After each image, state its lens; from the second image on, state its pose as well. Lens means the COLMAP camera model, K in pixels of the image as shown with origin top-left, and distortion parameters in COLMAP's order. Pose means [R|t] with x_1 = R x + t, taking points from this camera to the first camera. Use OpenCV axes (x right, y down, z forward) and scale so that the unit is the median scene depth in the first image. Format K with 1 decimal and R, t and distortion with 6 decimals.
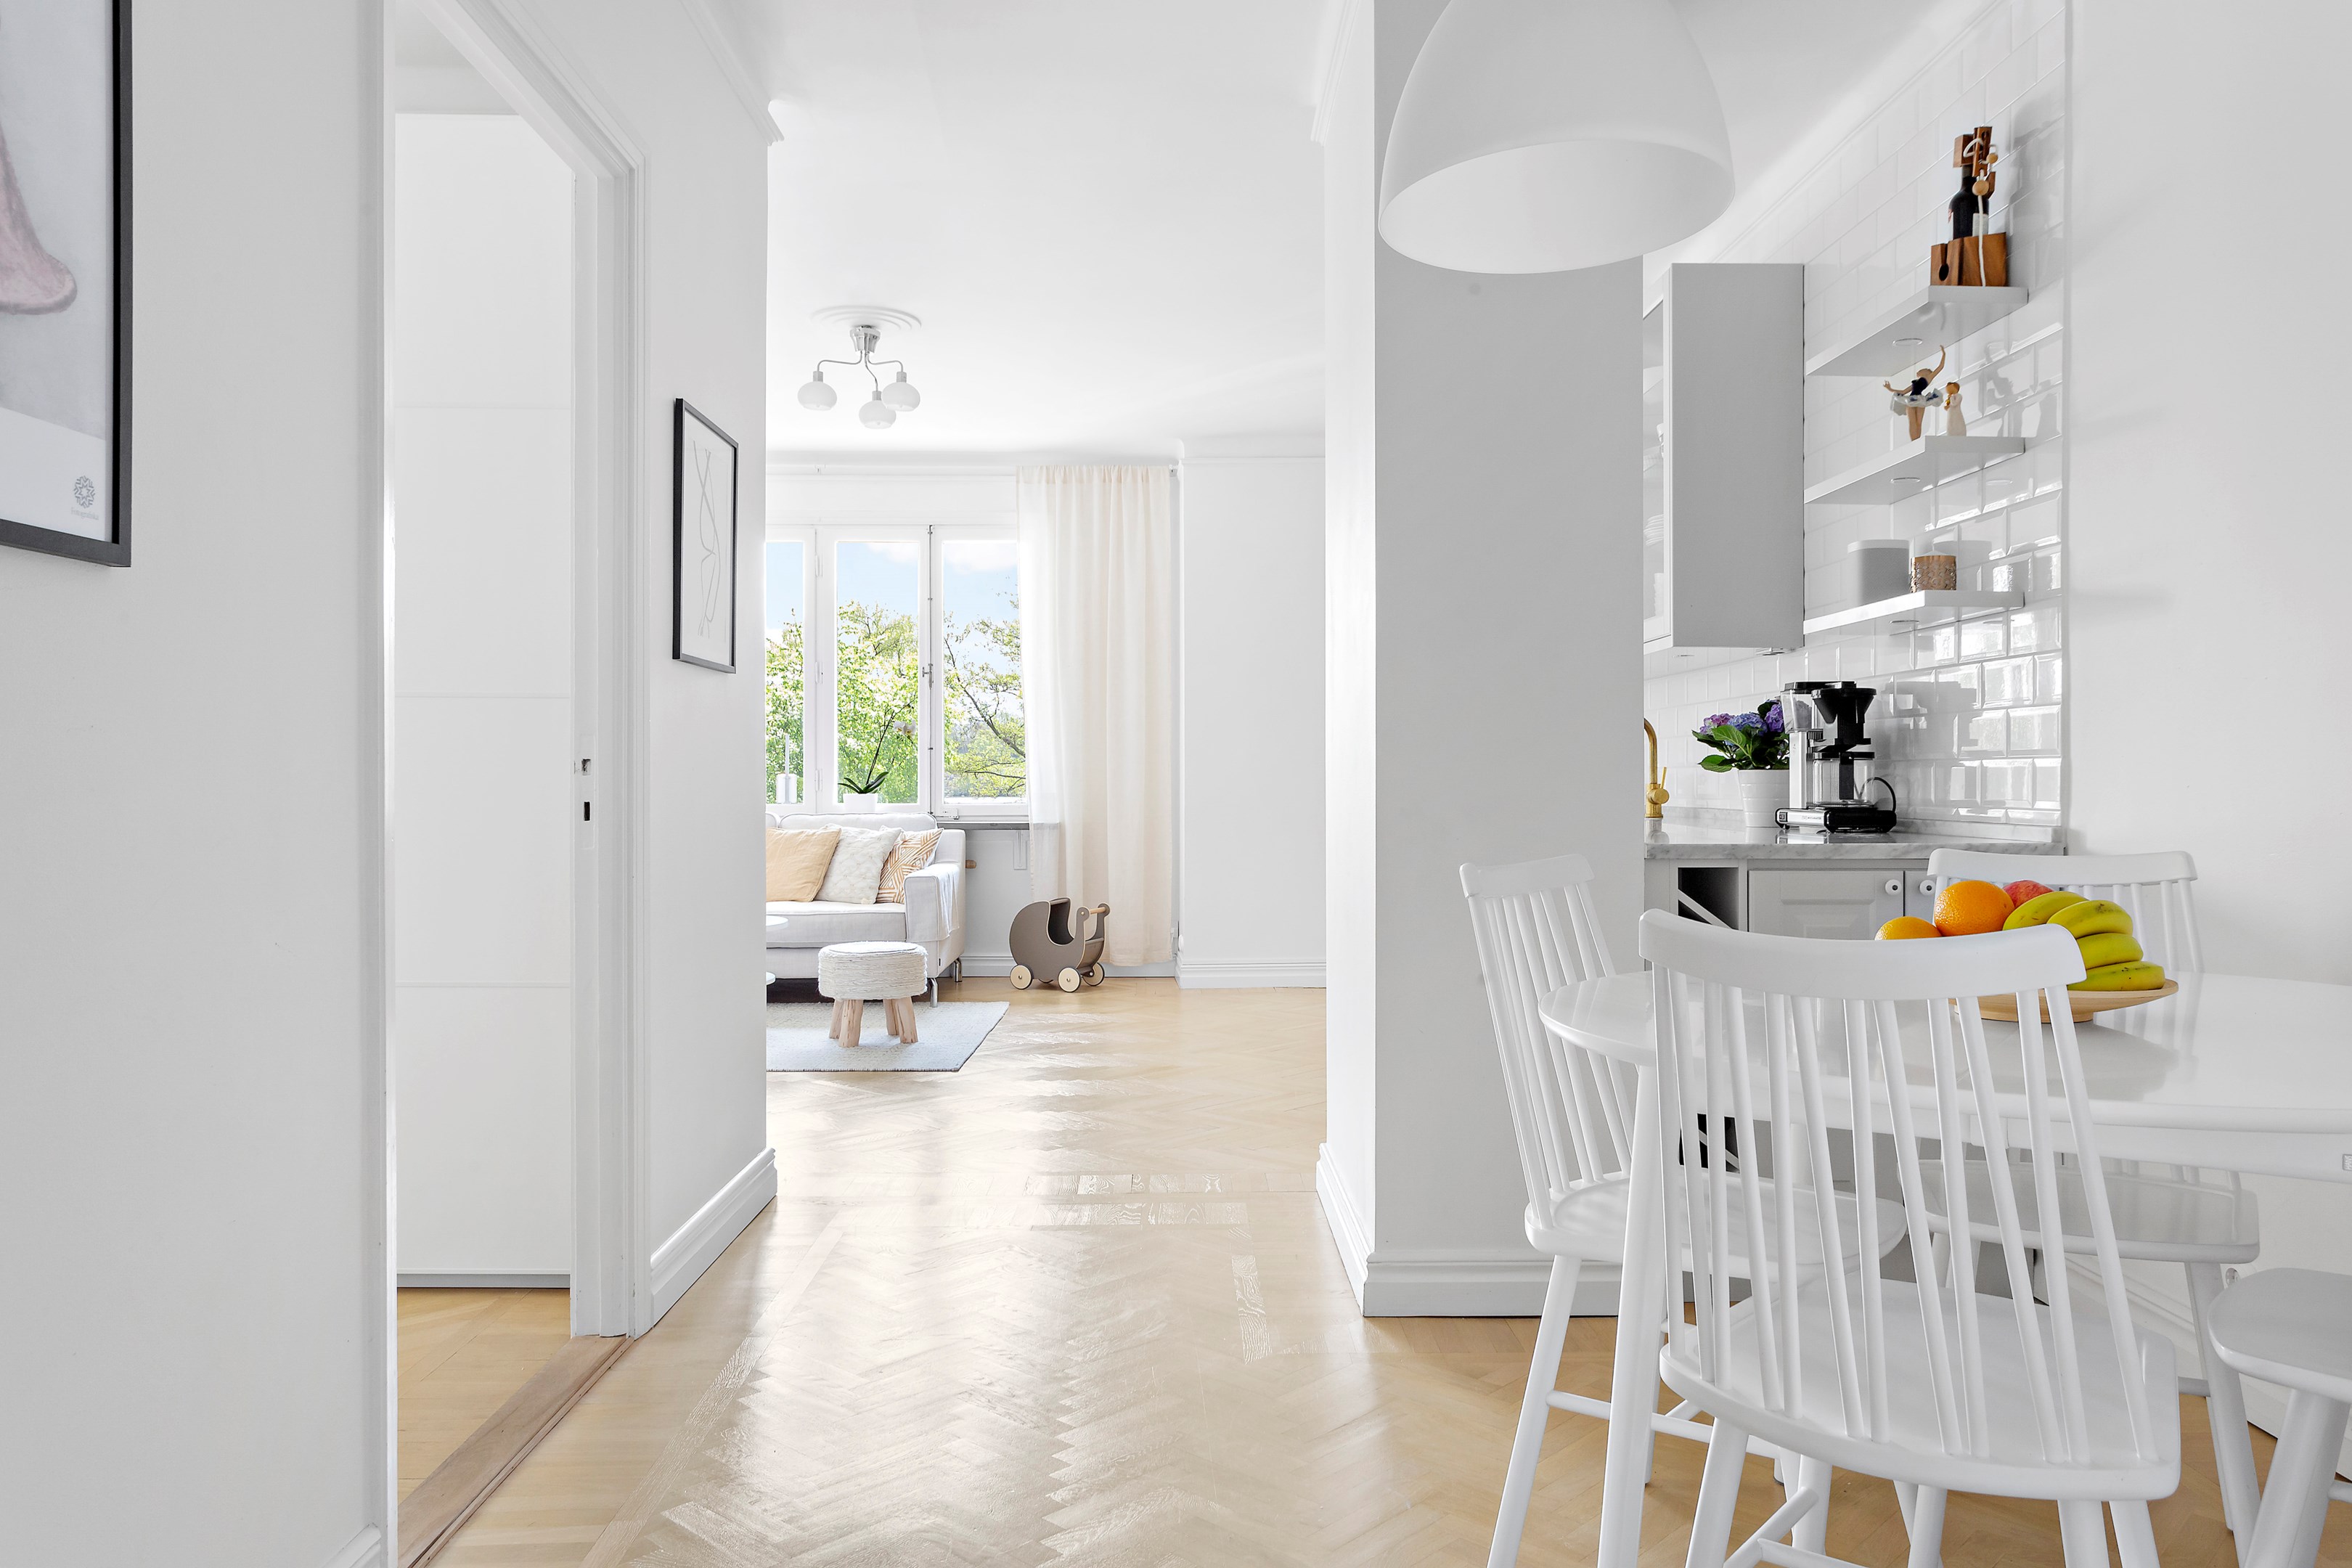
lens RADIAL K [[1674.9, 0, 1212.7], [0, 1674.9, 752.2], [0, 0, 1]] dist [0.007205, 0.007577]
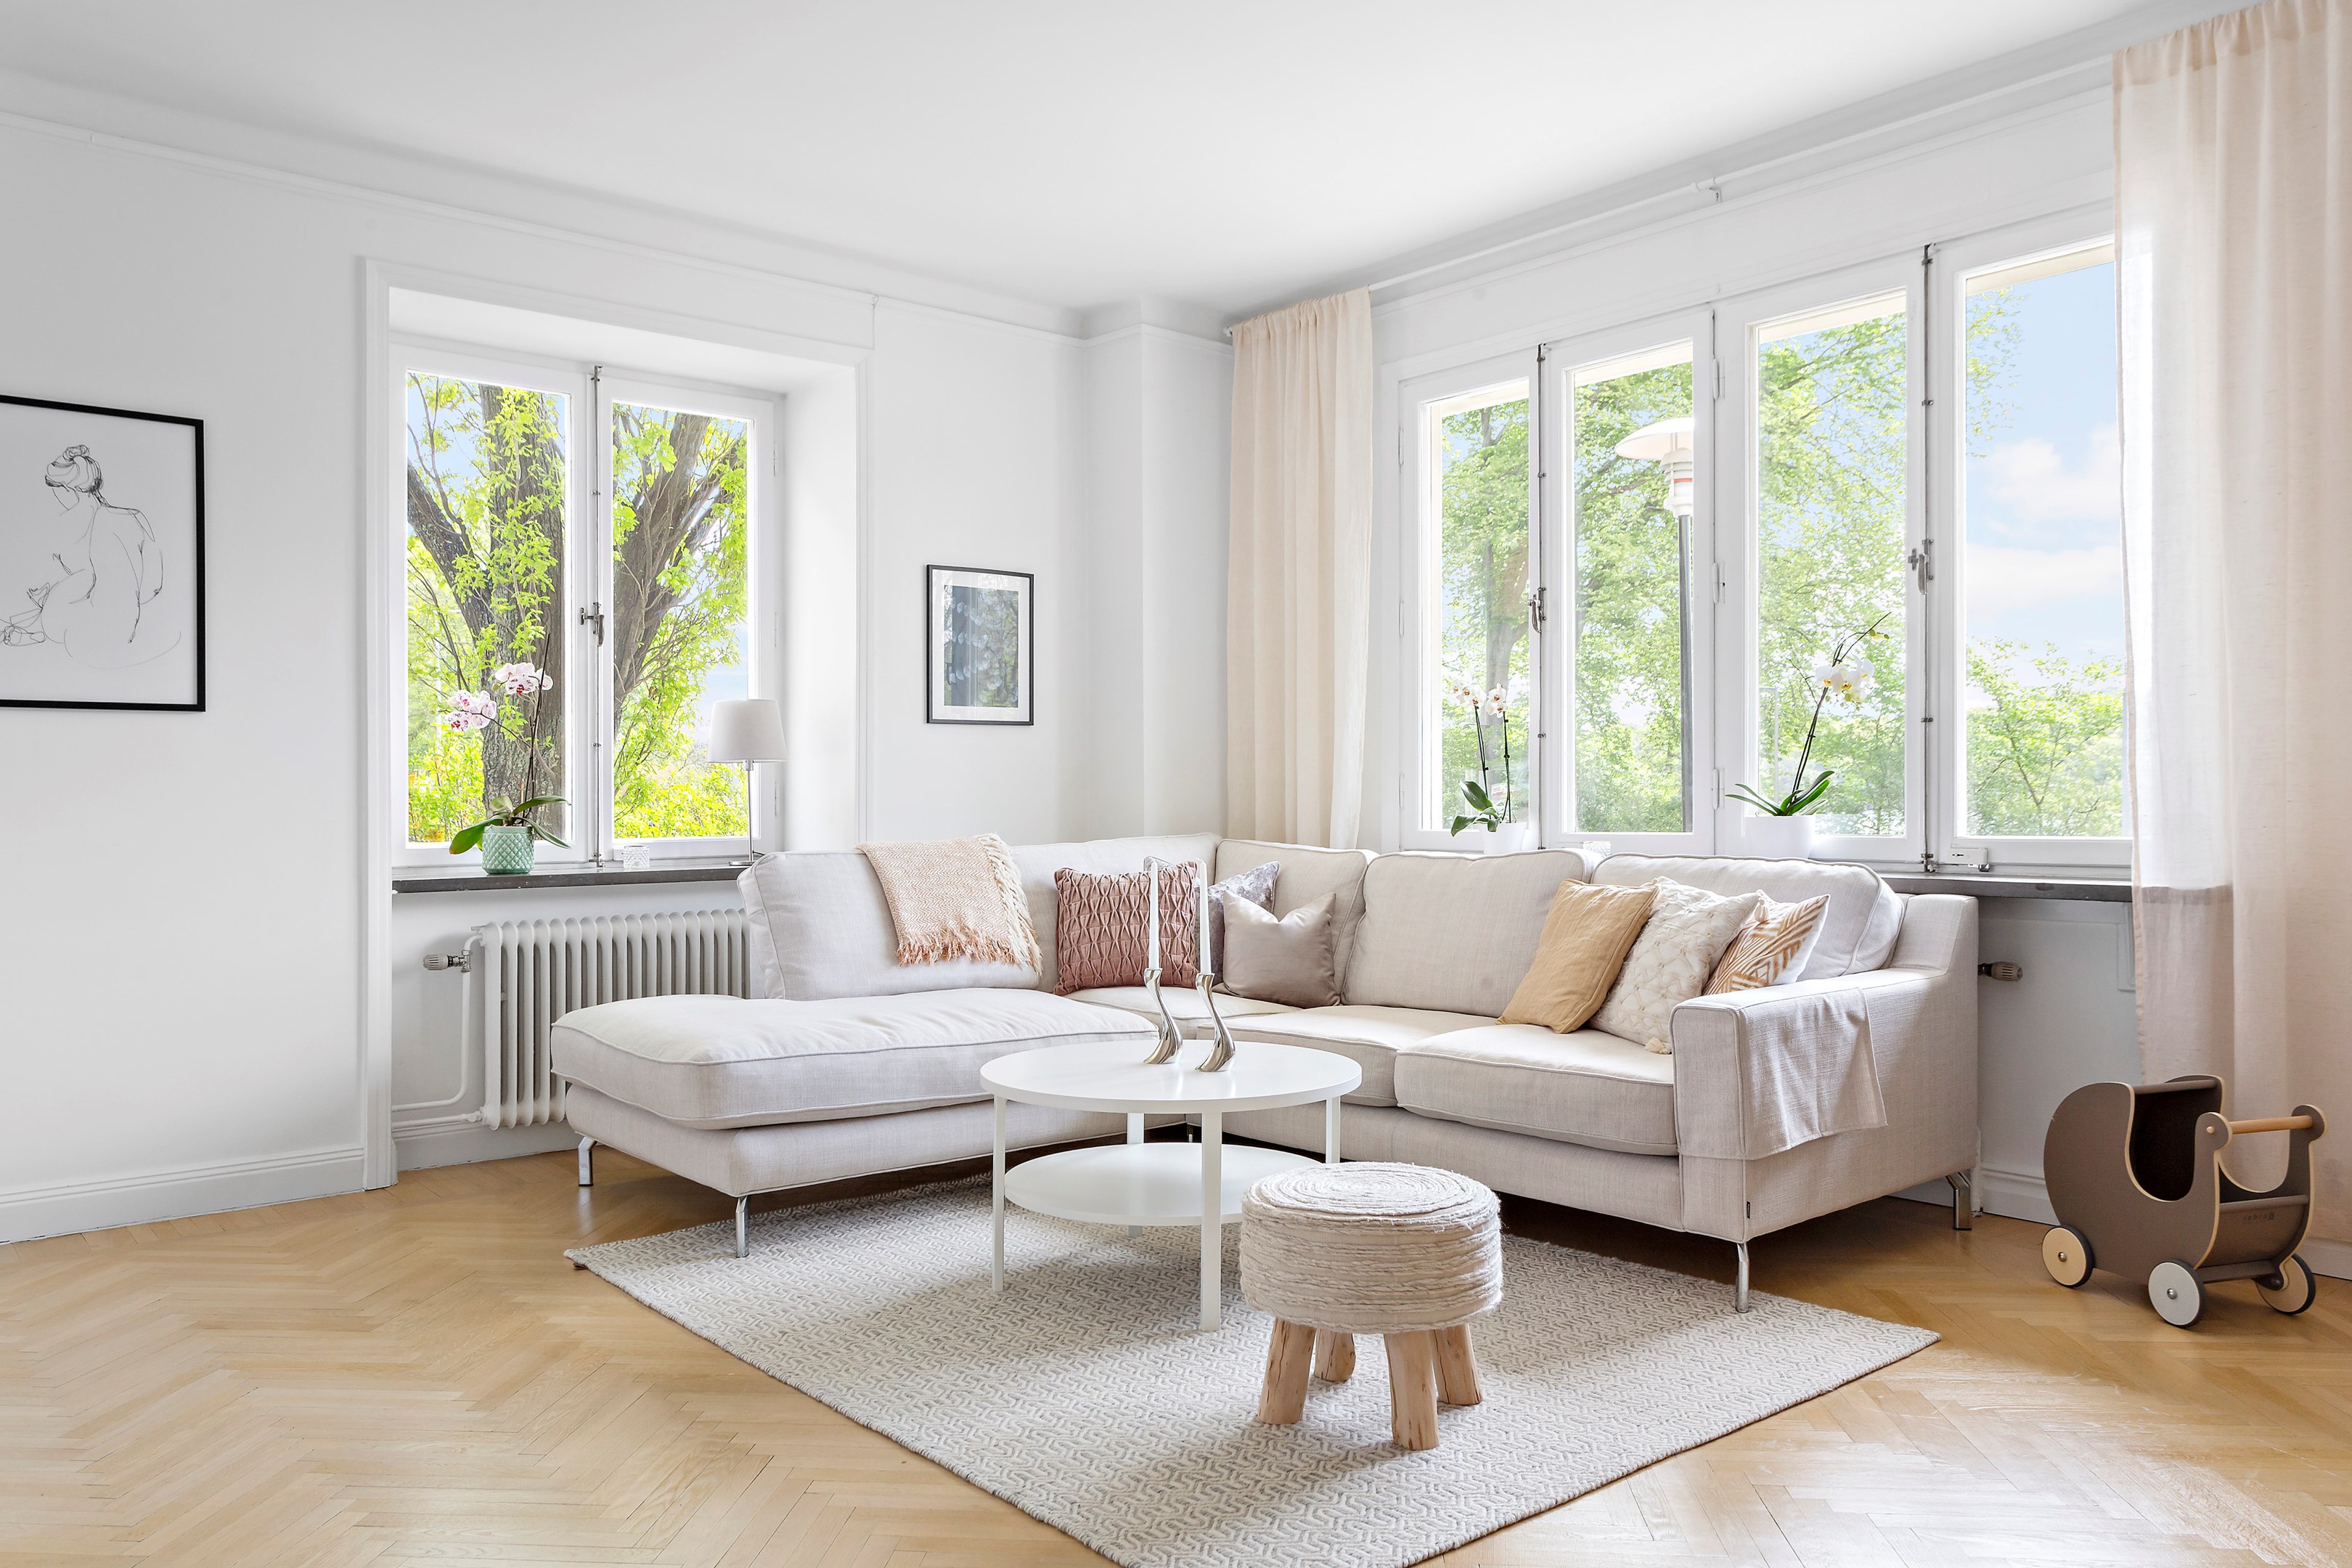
lens RADIAL K [[1703.6, 0, 1170.3], [0, 1703.6, 808.3], [0, 0, 1]] dist [-0.001049, 0.004398]
pose [[0.618523, 0.000881, -0.785766, 0.089110], [0.020913, 0.999627, 0.017583, 0.011617], [0.785488, -0.027308, 0.618274, 0.624416]]
